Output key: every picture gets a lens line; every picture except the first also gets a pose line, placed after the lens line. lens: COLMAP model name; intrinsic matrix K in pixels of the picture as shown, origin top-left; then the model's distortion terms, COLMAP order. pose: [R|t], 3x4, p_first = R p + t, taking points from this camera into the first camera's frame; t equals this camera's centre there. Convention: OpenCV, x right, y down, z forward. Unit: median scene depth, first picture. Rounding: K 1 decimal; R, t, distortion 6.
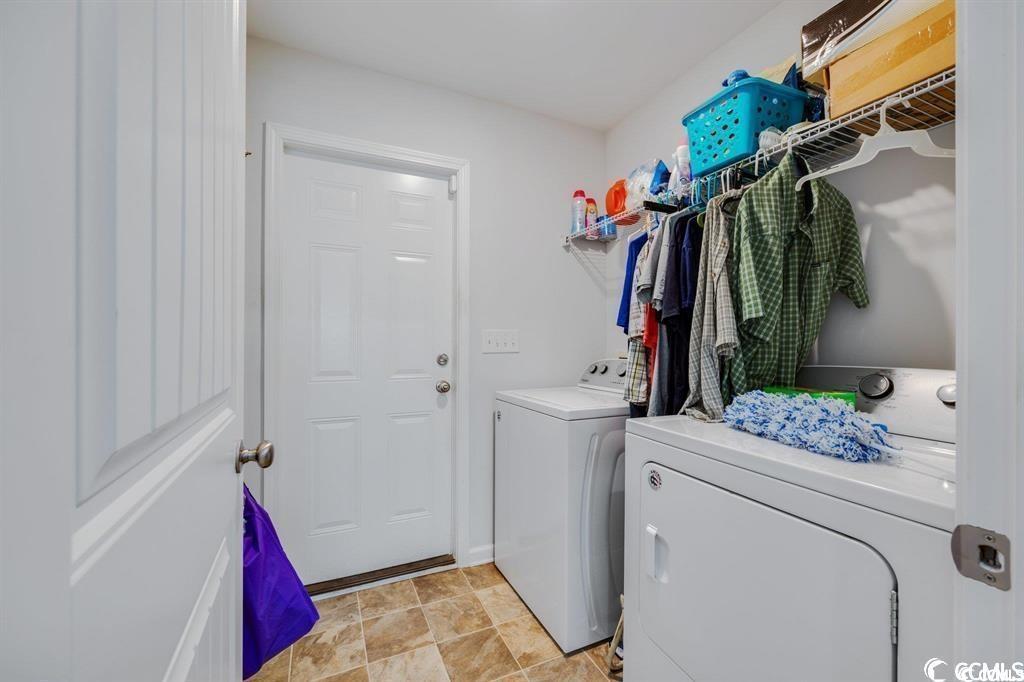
lens RADIAL K [[404.2, 0, 507.0], [0, 404.2, 344.4], [0, 0, 1]] dist [0.010532, 0.000075]
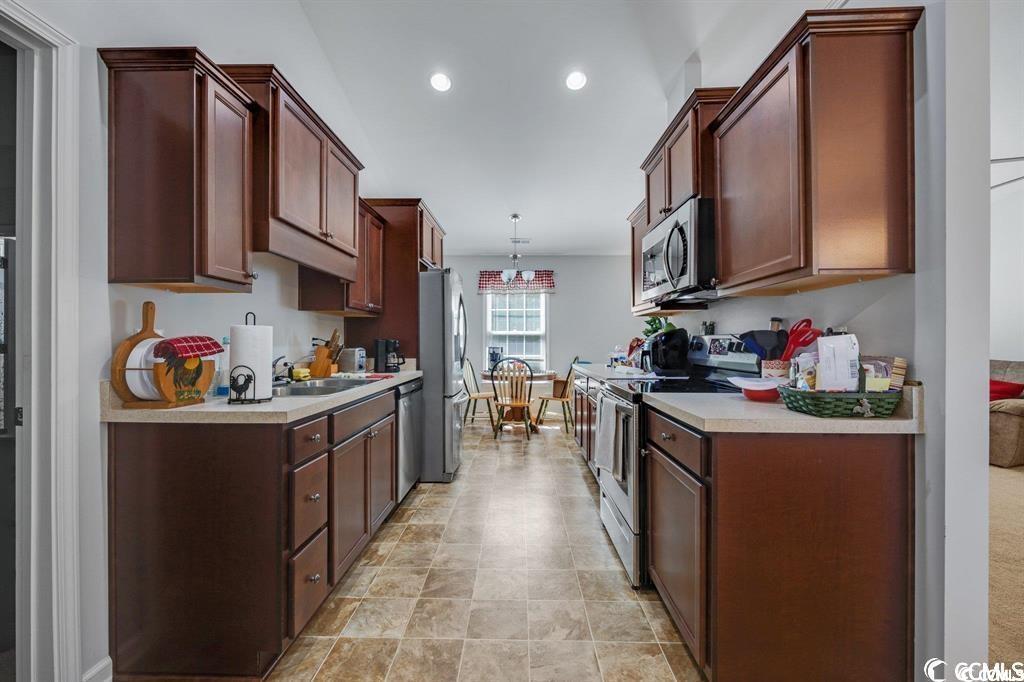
lens RADIAL K [[404.2, 0, 507.0], [0, 404.2, 344.4], [0, 0, 1]] dist [0.010532, 0.000075]
pose [[-0.896416, -0.001882, 0.443210, -0.748068], [-0.000384, 0.999994, 0.003470, -0.004992], [-0.443214, 0.002941, -0.896411, 1.911603]]
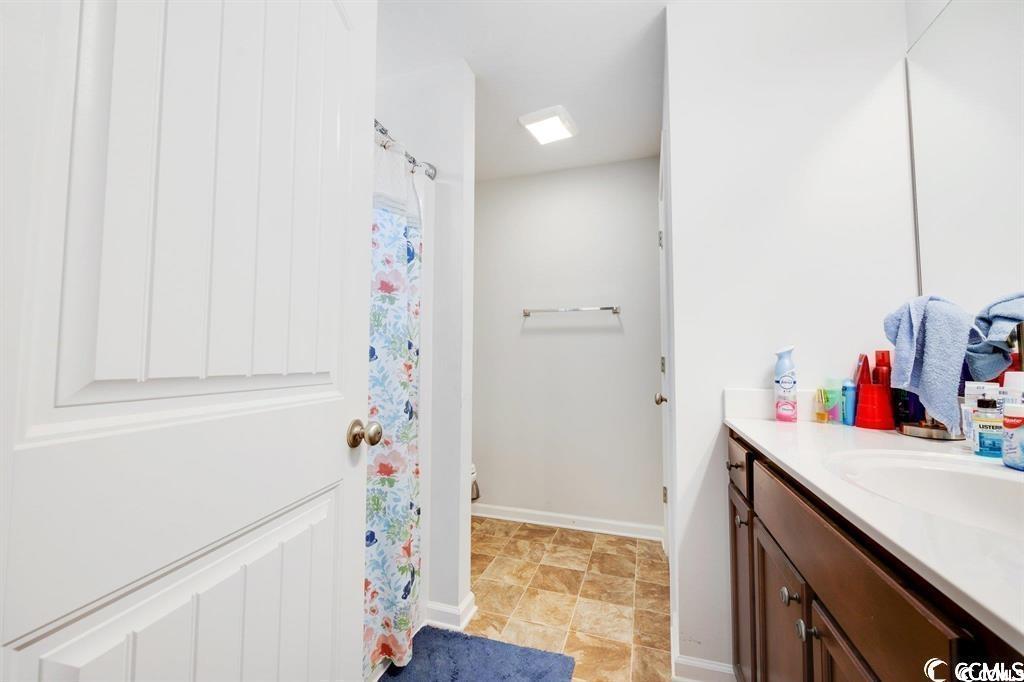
lens RADIAL K [[404.2, 0, 507.0], [0, 404.2, 344.4], [0, 0, 1]] dist [0.010532, 0.000075]
pose [[-0.685817, -0.048488, -0.726157, 0.982688], [-0.011163, 0.998362, -0.056122, 0.052212], [0.727688, -0.030383, -0.685235, 1.680301]]
